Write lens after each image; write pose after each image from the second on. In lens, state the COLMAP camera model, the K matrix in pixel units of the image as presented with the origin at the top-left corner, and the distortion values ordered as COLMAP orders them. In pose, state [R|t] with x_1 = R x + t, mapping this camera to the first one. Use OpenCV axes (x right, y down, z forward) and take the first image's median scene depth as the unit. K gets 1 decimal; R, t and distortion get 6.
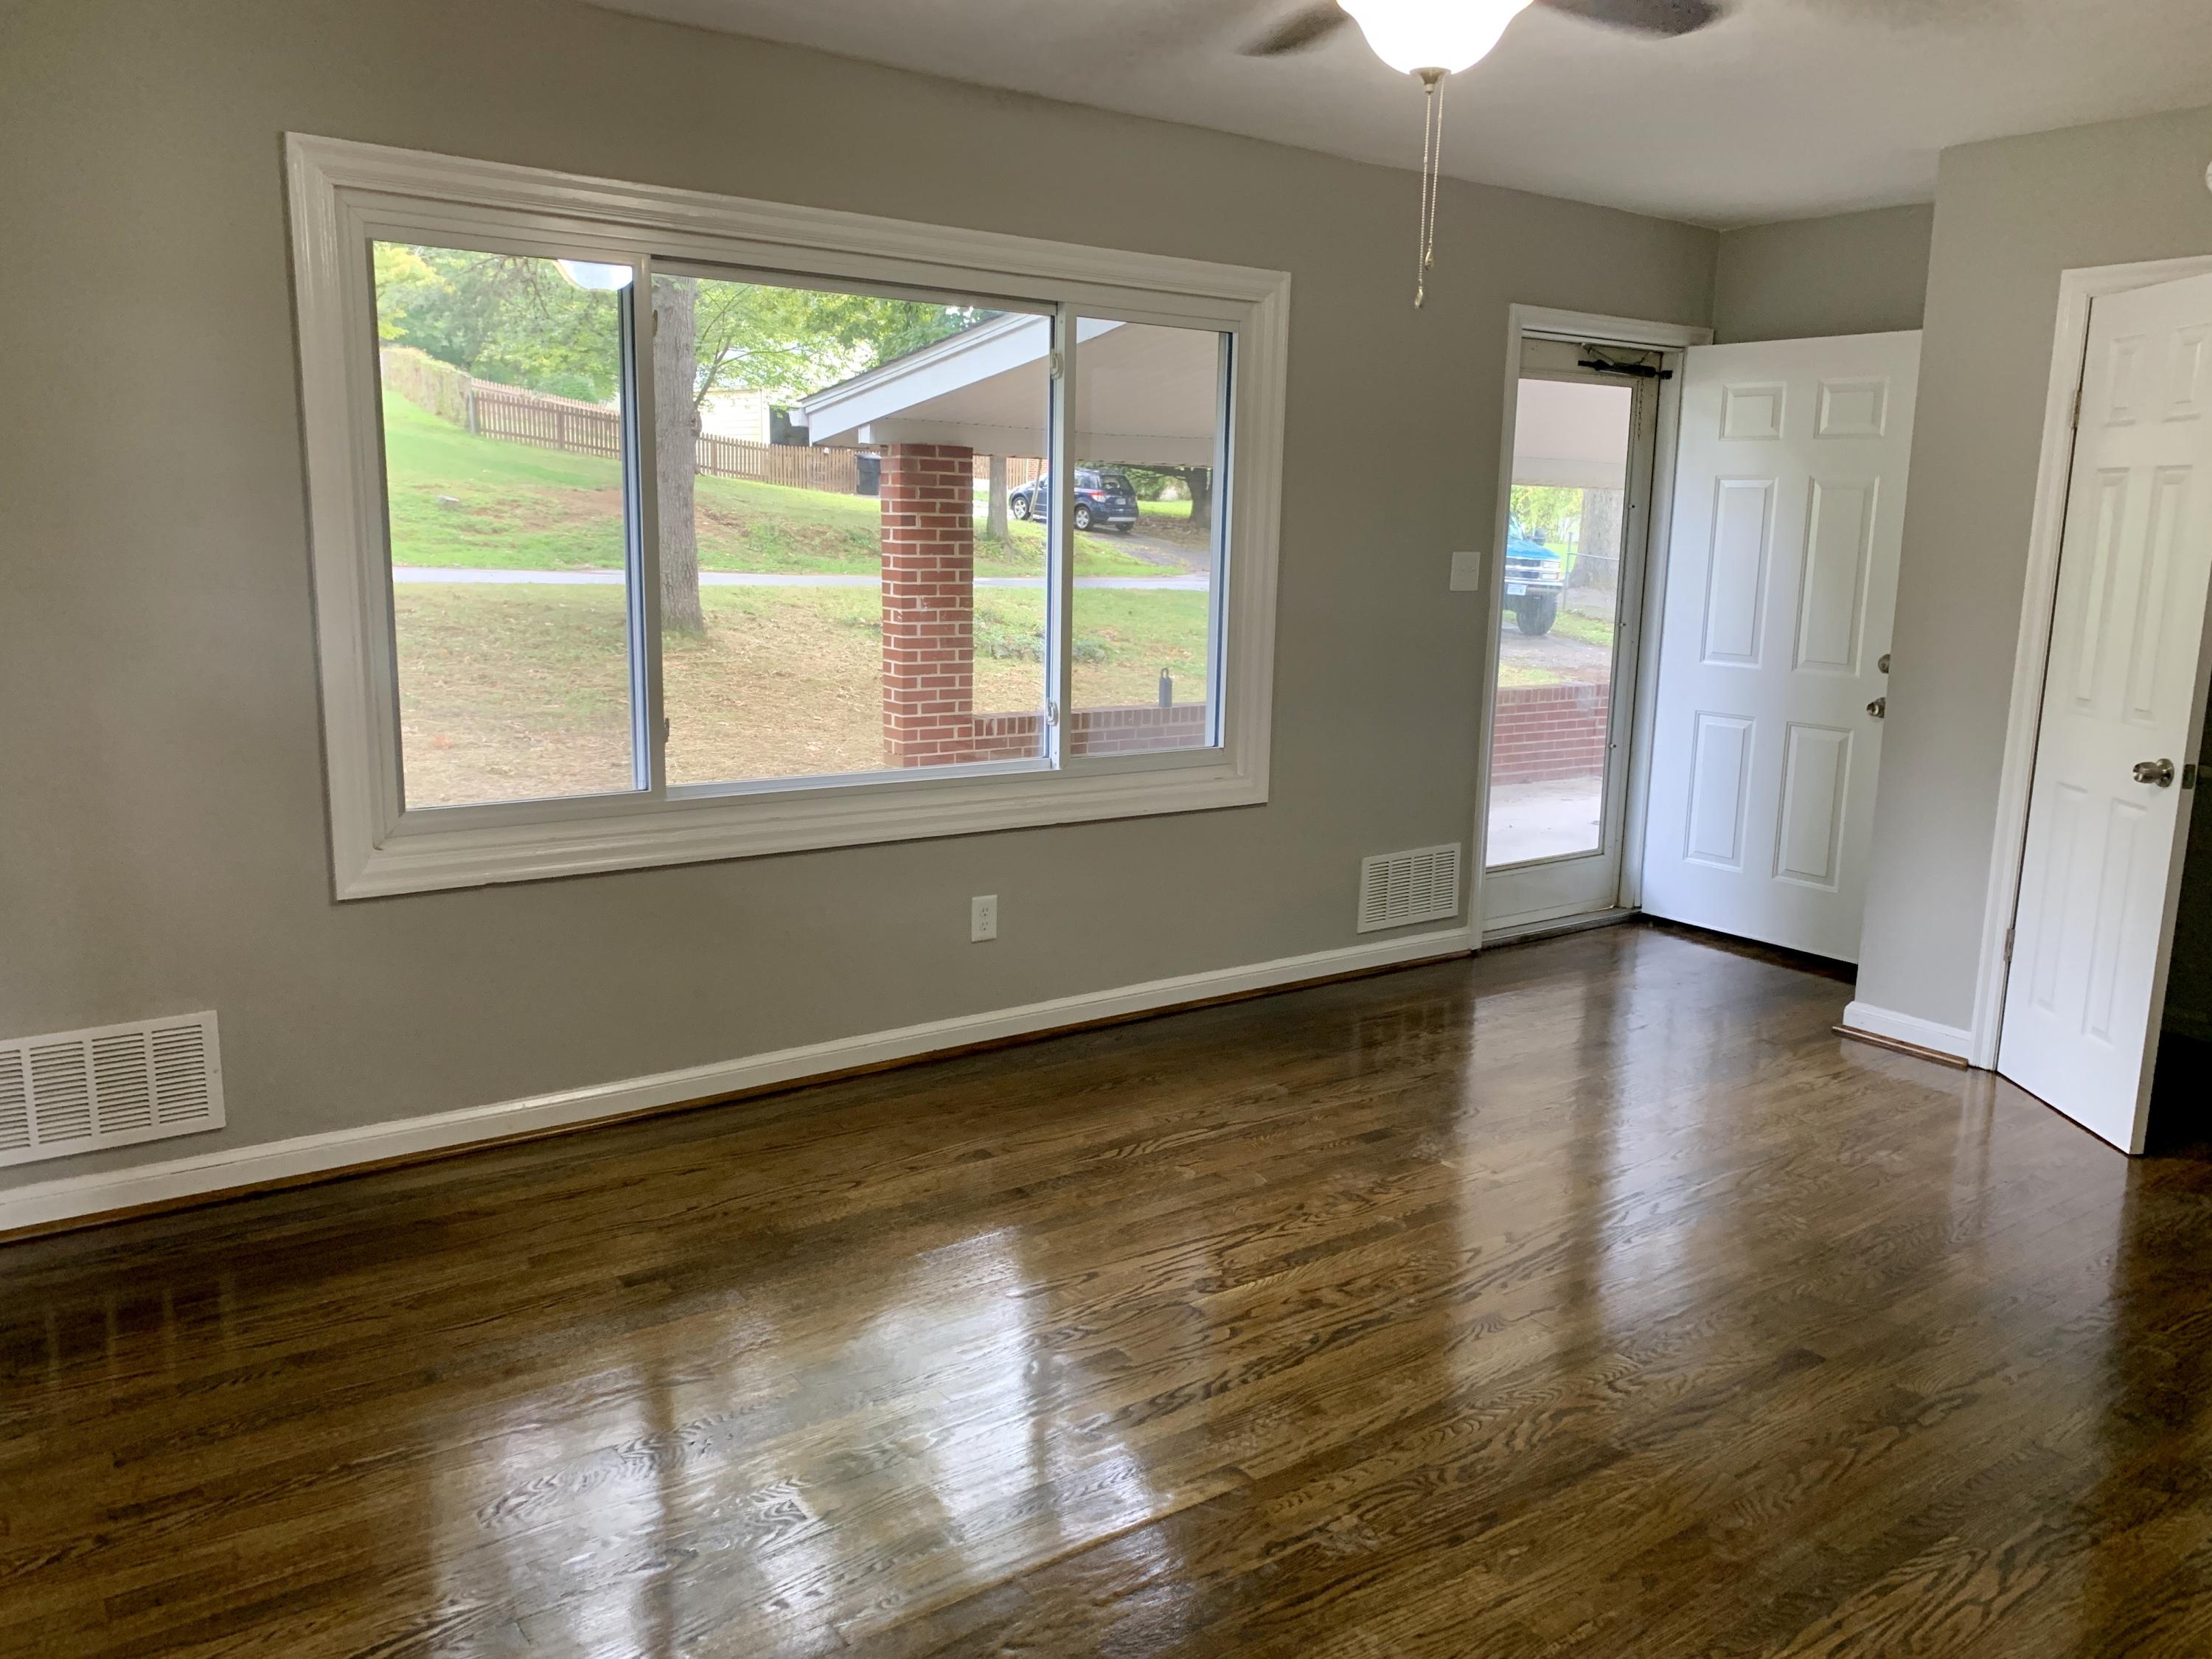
lens RADIAL K [[1661.4, 0, 1117.7], [0, 1661.4, 831.4], [0, 0, 1]] dist [0.010555, -0.039189]
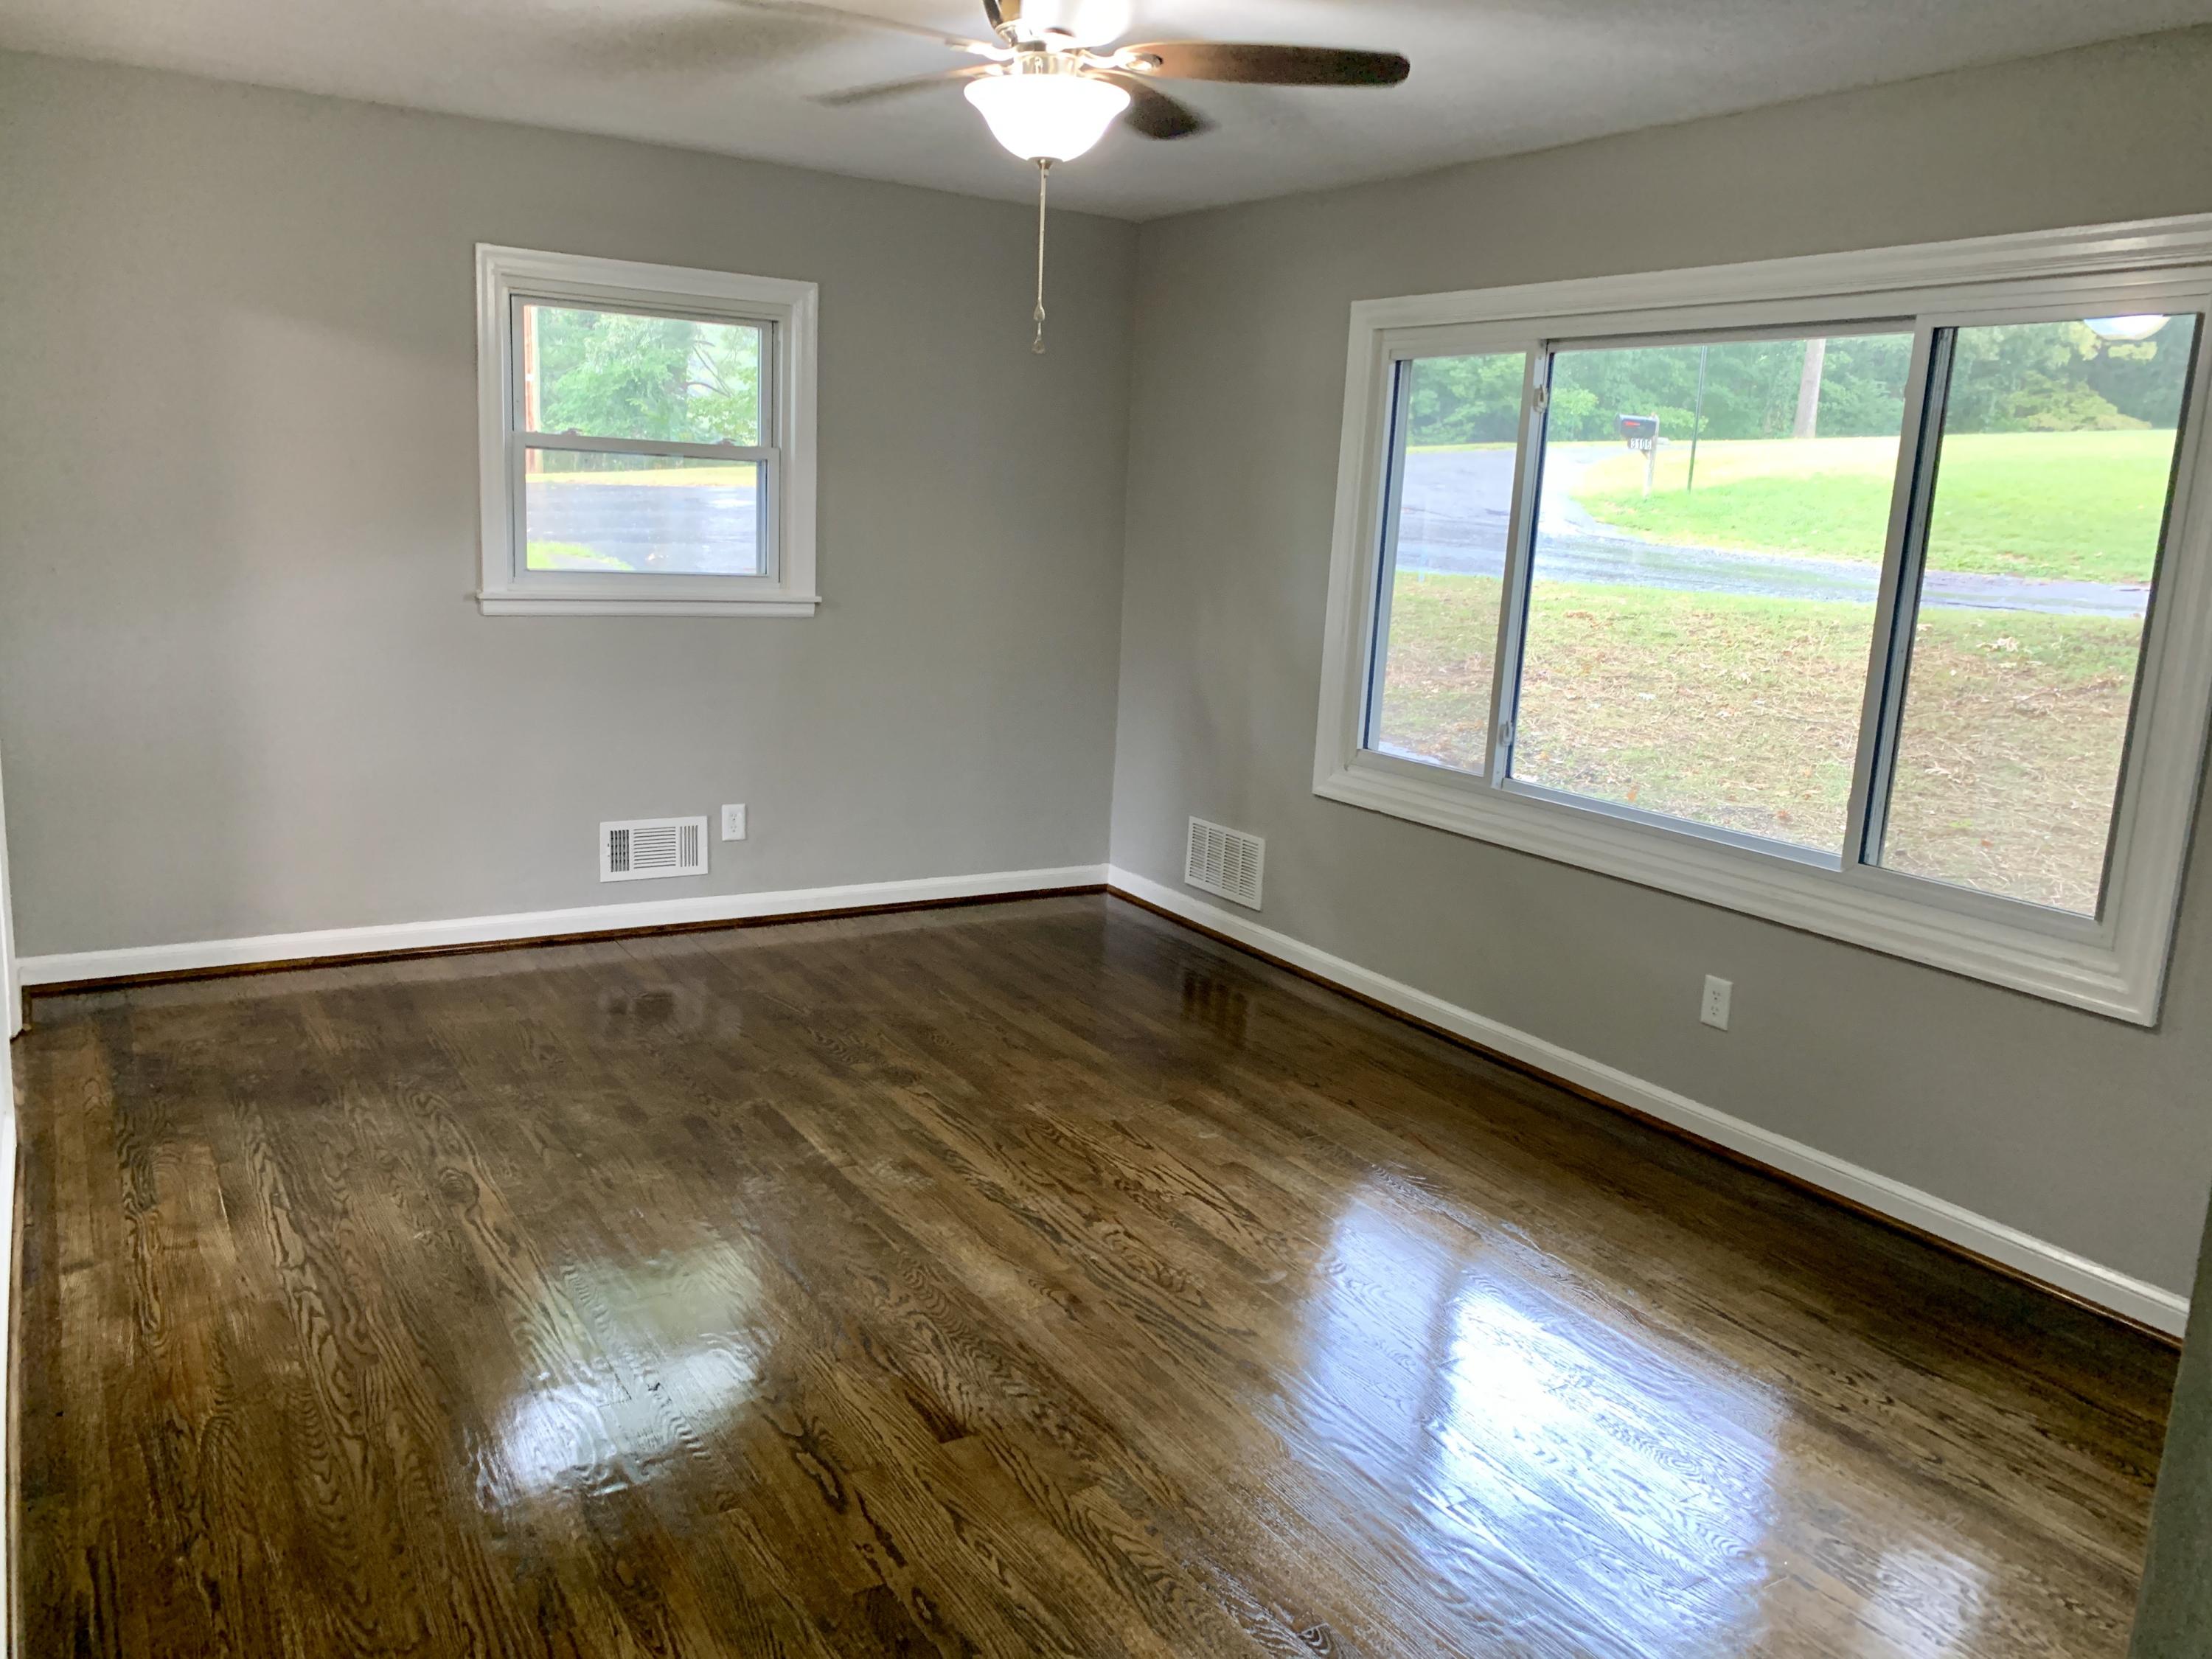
lens RADIAL K [[1661.4, 0, 1108.5], [0, 1661.4, 820.2], [0, 0, 1]] dist [0.010555, -0.039189]
pose [[-0.085196, 0.157798, -0.983789, 0.932531], [-0.239516, 0.955182, 0.173952, -0.136960], [0.967147, 0.250454, -0.043583, 0.779086]]
